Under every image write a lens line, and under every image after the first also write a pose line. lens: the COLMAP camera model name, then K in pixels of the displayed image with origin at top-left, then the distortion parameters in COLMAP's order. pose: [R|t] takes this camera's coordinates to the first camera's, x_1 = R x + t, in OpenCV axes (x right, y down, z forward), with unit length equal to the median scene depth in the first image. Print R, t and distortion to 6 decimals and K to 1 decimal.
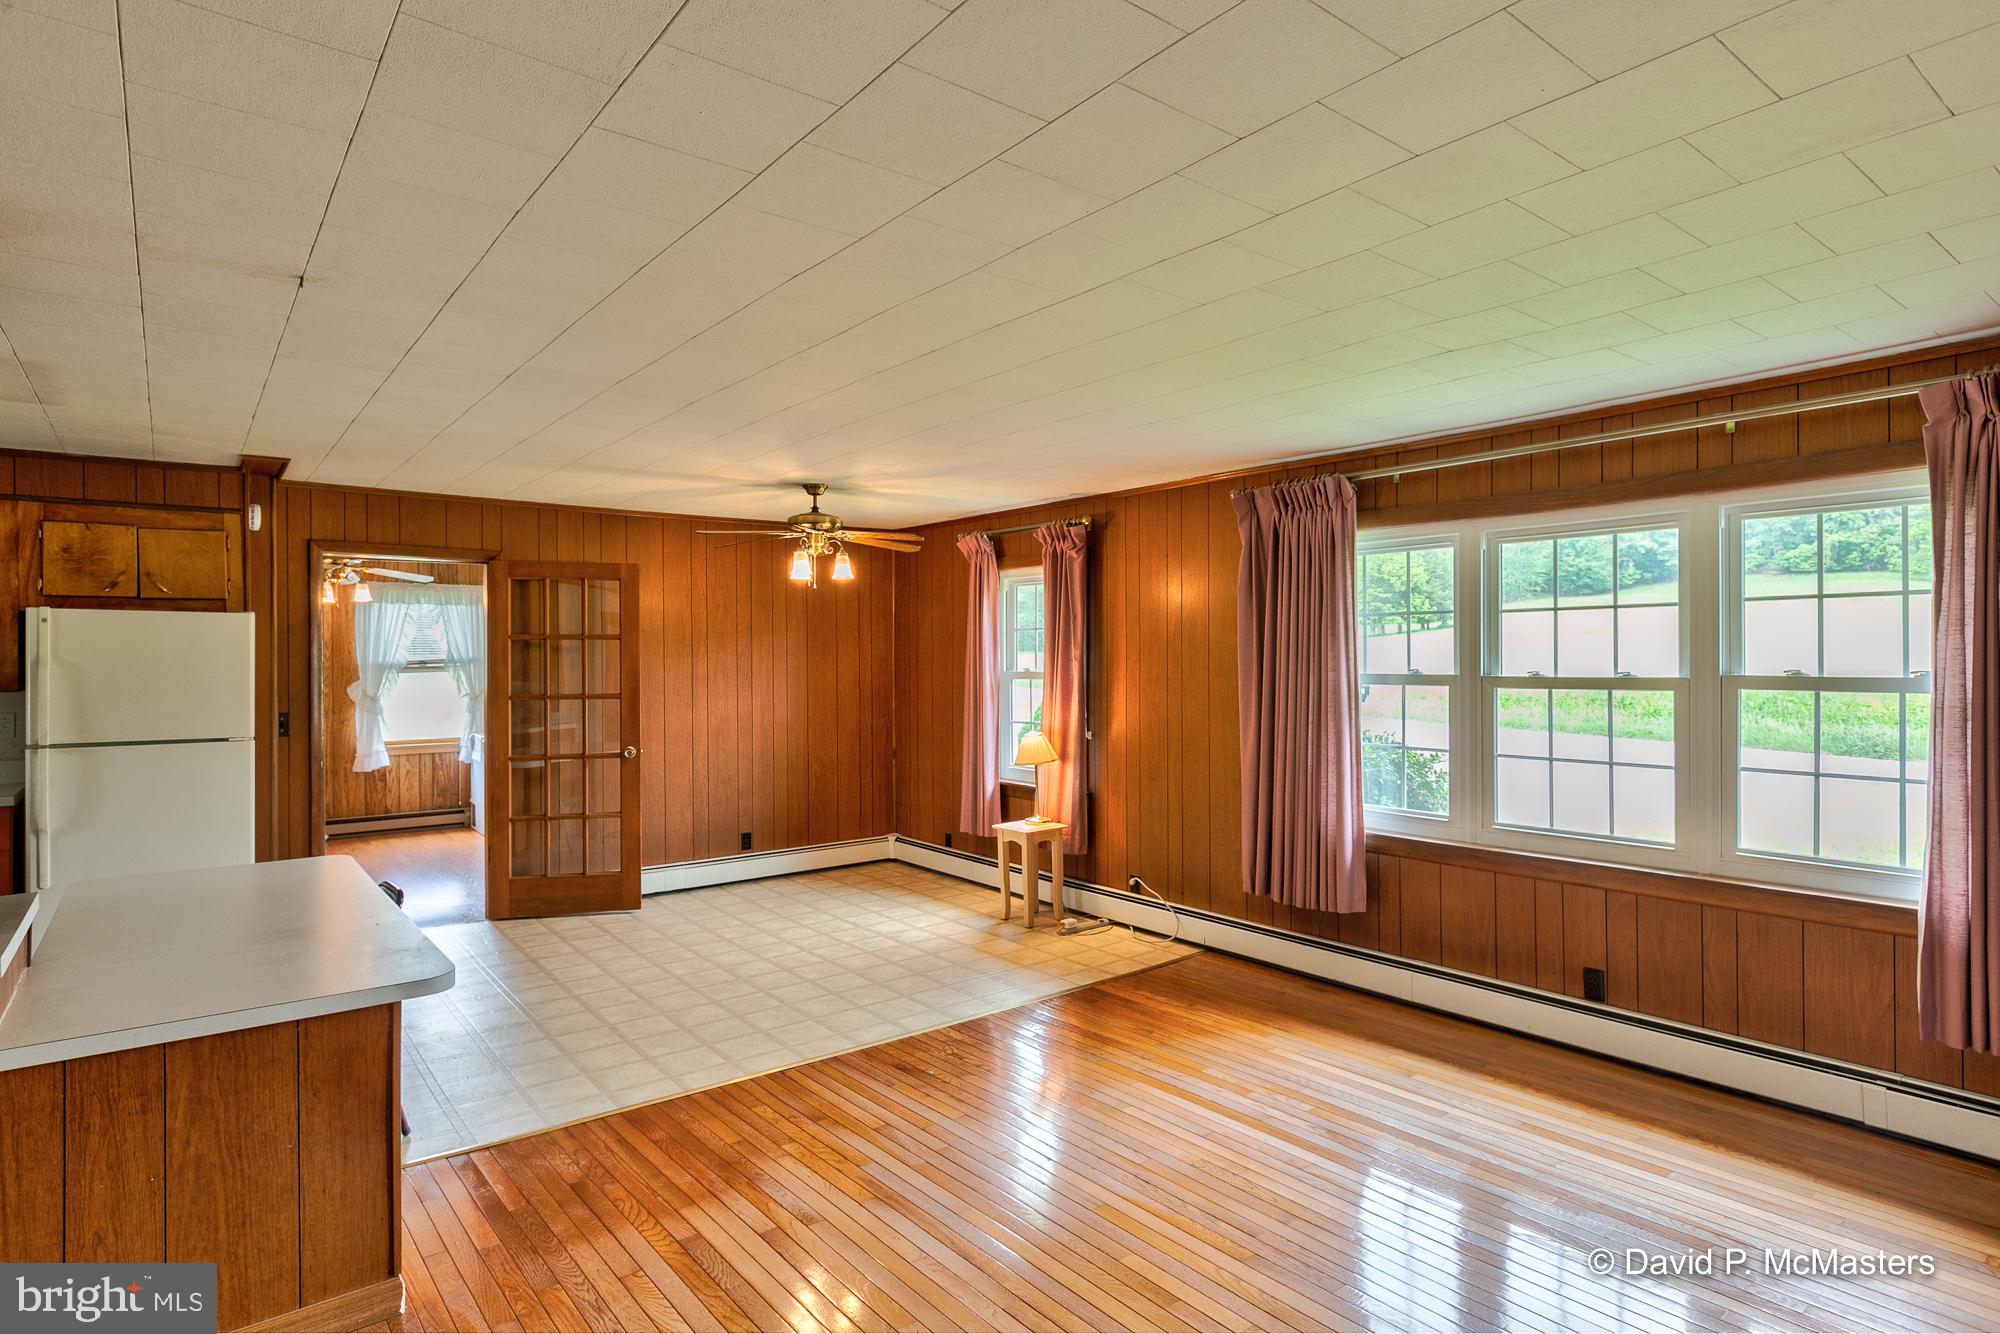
lens RADIAL K [[1035.7, 0, 1004.6], [0, 1035.7, 653.4], [0, 0, 1]] dist [-0.005136, -0.001046]
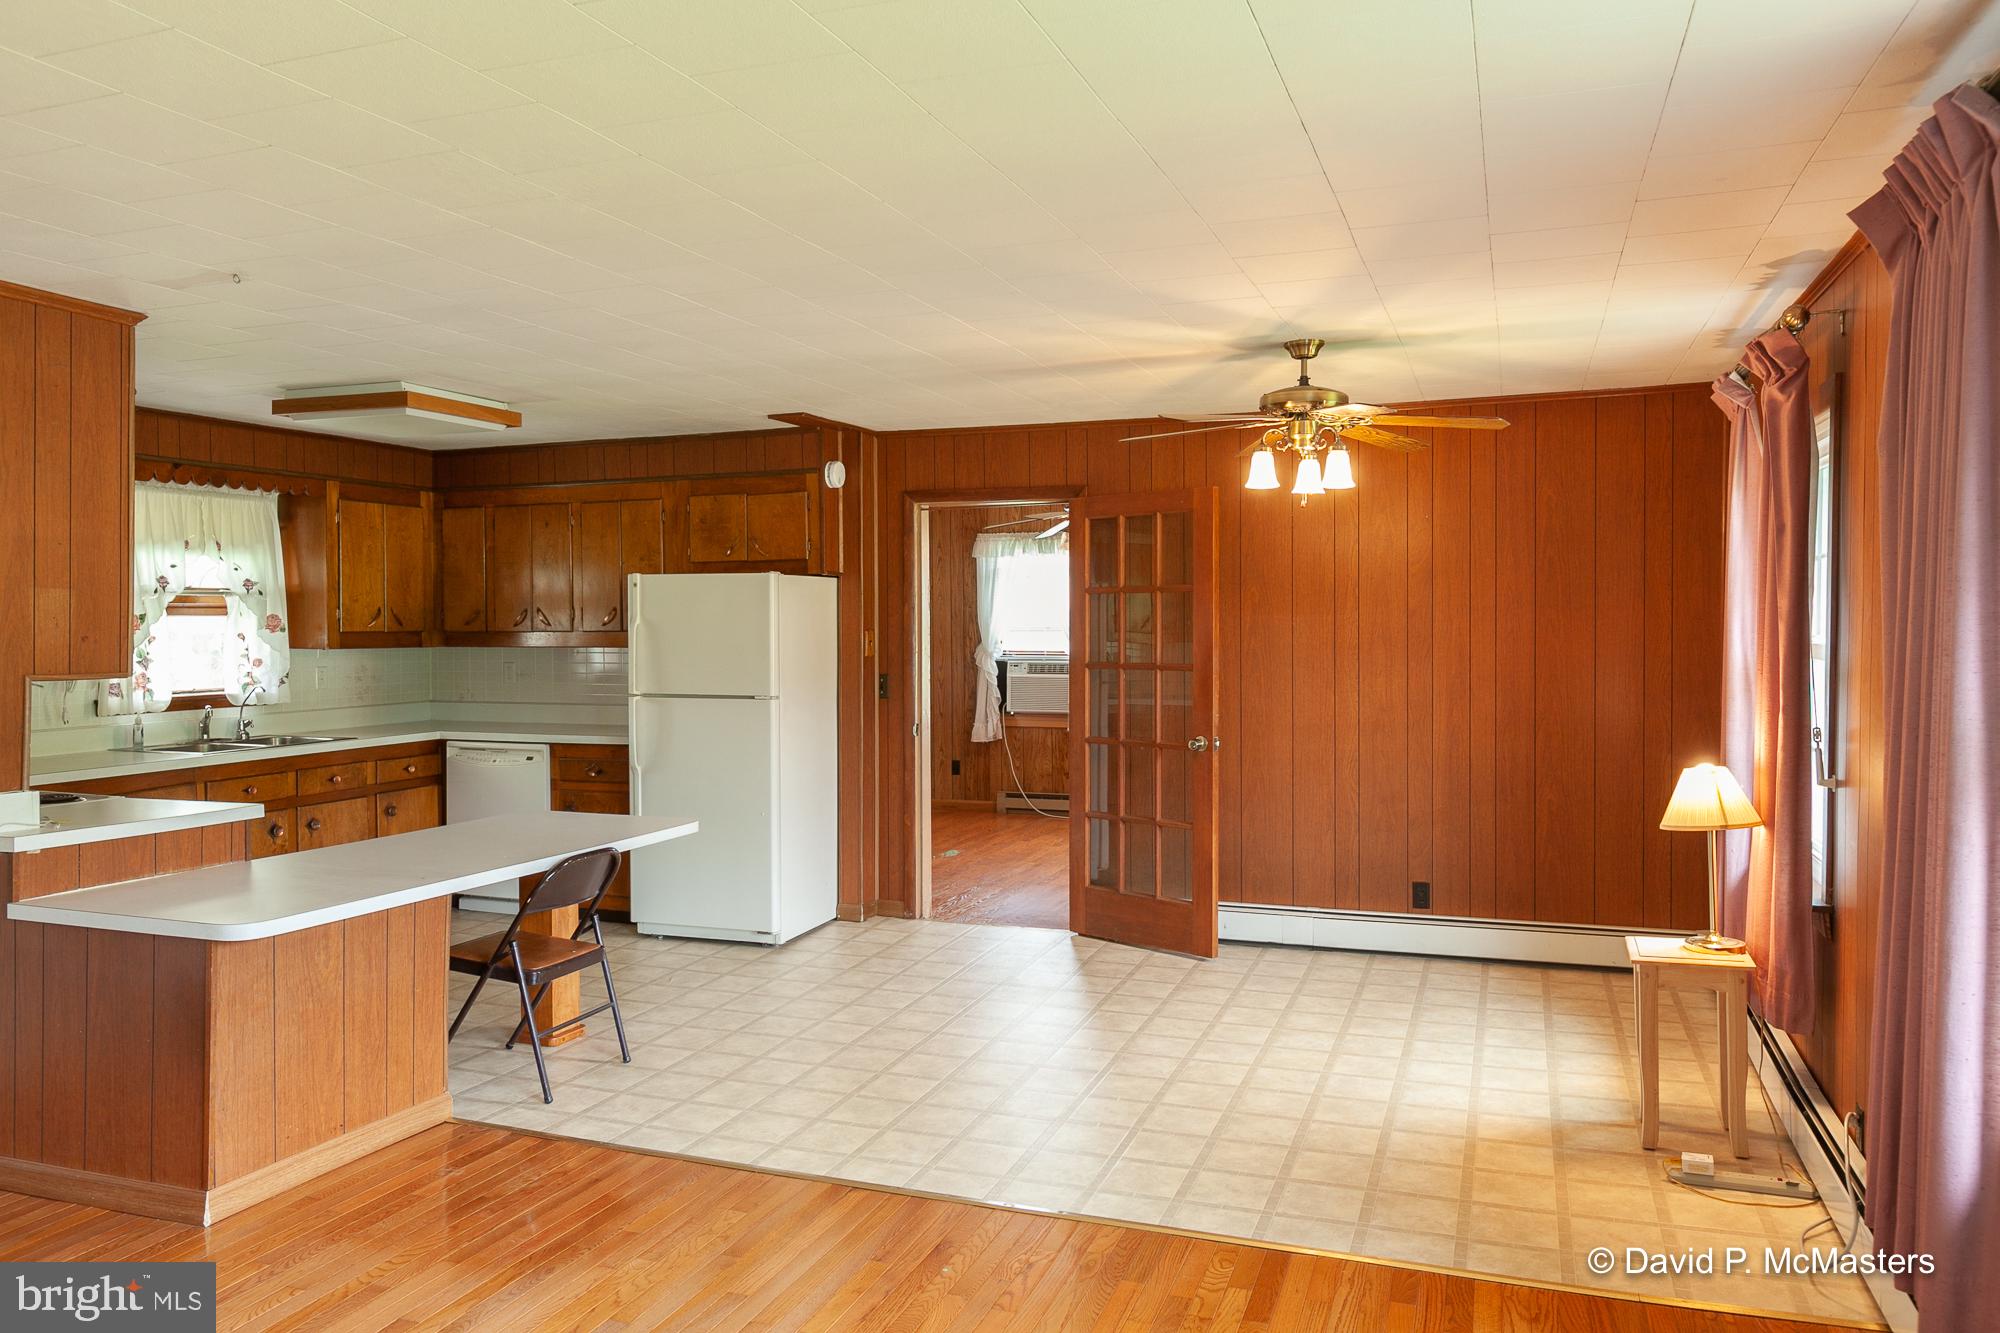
lens RADIAL K [[1400.9, 0, 1011.4], [0, 1400.9, 653.9], [0, 0, 1]] dist [0.009870, -0.014362]
pose [[0.526884, 0.021963, -0.849653, 0.478438], [0.008216, 0.999488, 0.030931, -0.000681], [0.849897, -0.023278, 0.526434, 0.415474]]
